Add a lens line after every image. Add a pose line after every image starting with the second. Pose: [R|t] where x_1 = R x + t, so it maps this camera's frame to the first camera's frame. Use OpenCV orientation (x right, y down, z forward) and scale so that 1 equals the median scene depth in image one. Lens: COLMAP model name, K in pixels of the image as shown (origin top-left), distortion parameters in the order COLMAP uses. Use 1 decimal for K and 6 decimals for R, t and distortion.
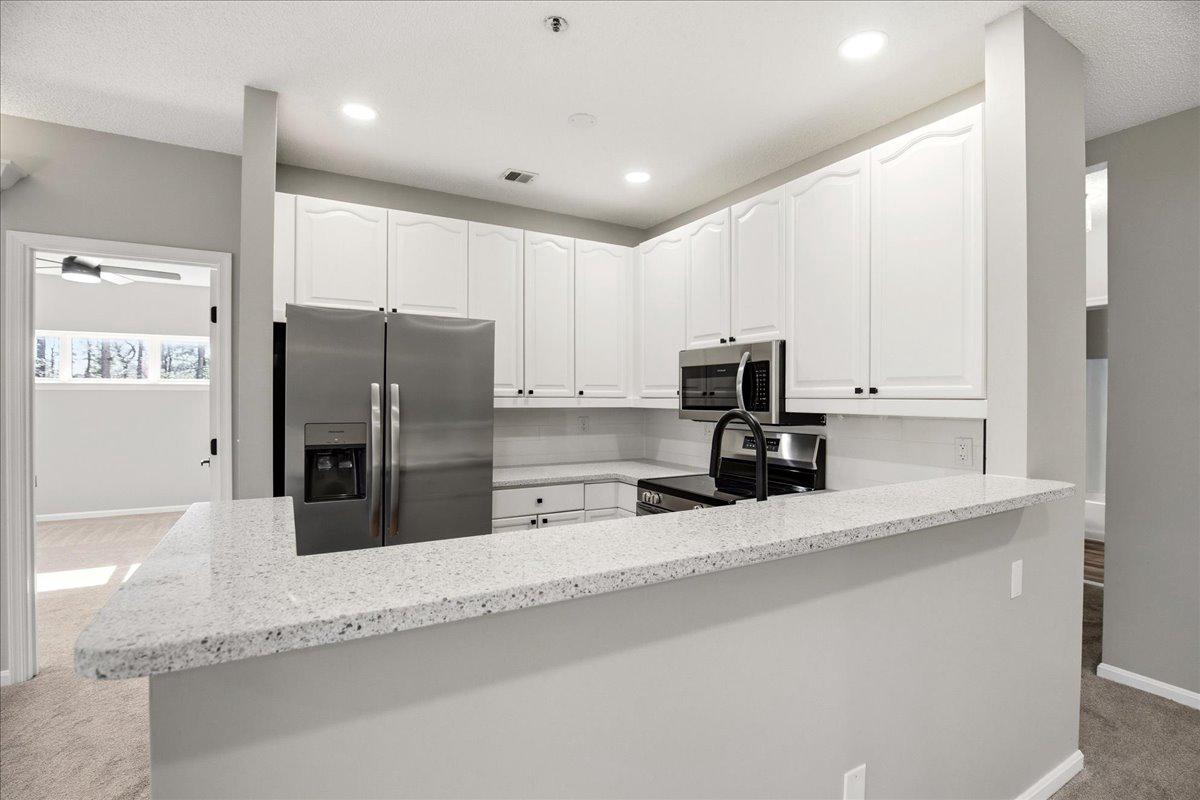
lens RADIAL K [[573.9, 0, 596.3], [0, 573.9, 403.3], [0, 0, 1]] dist [-0.048288, 0.025187]
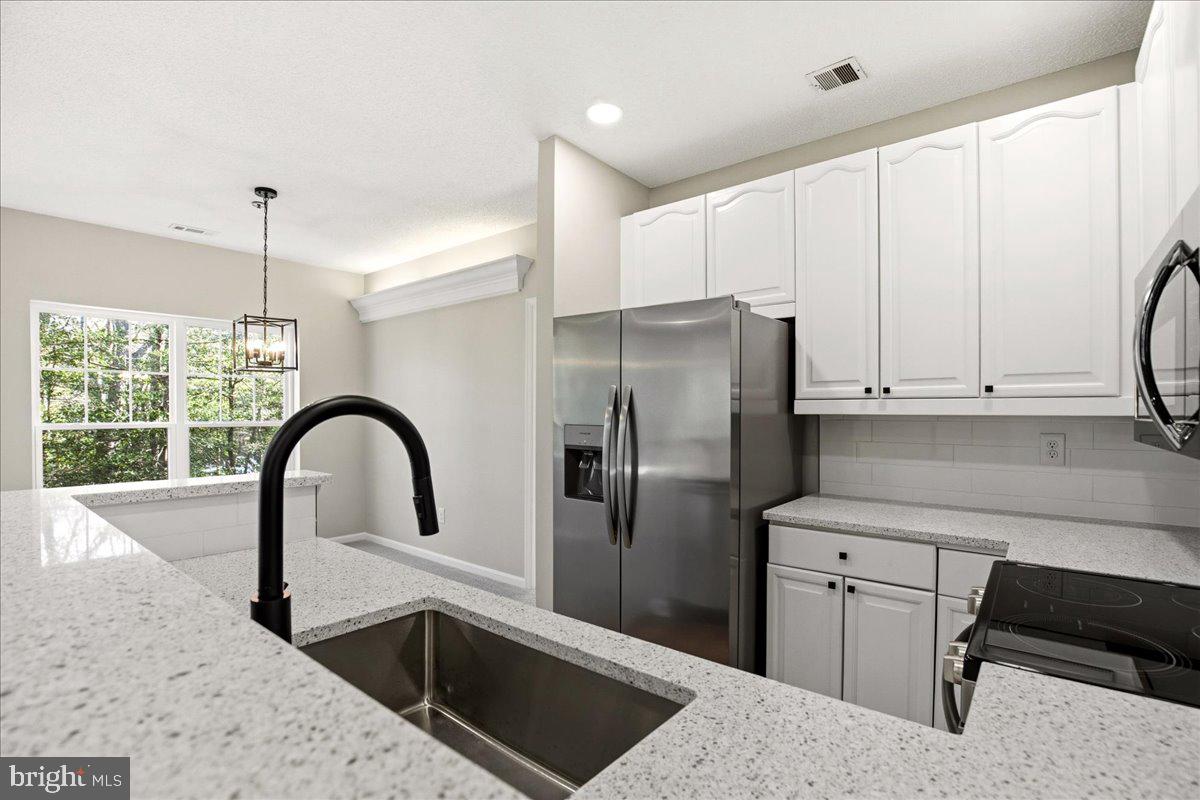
lens RADIAL K [[573.9, 0, 596.3], [0, 573.9, 403.3], [0, 0, 1]] dist [-0.048288, 0.025187]
pose [[0.362794, -0.011581, -0.931798, 0.403057], [-0.008720, 0.999837, -0.015822, 0.009154], [0.931829, 0.013865, 0.362633, 0.500931]]
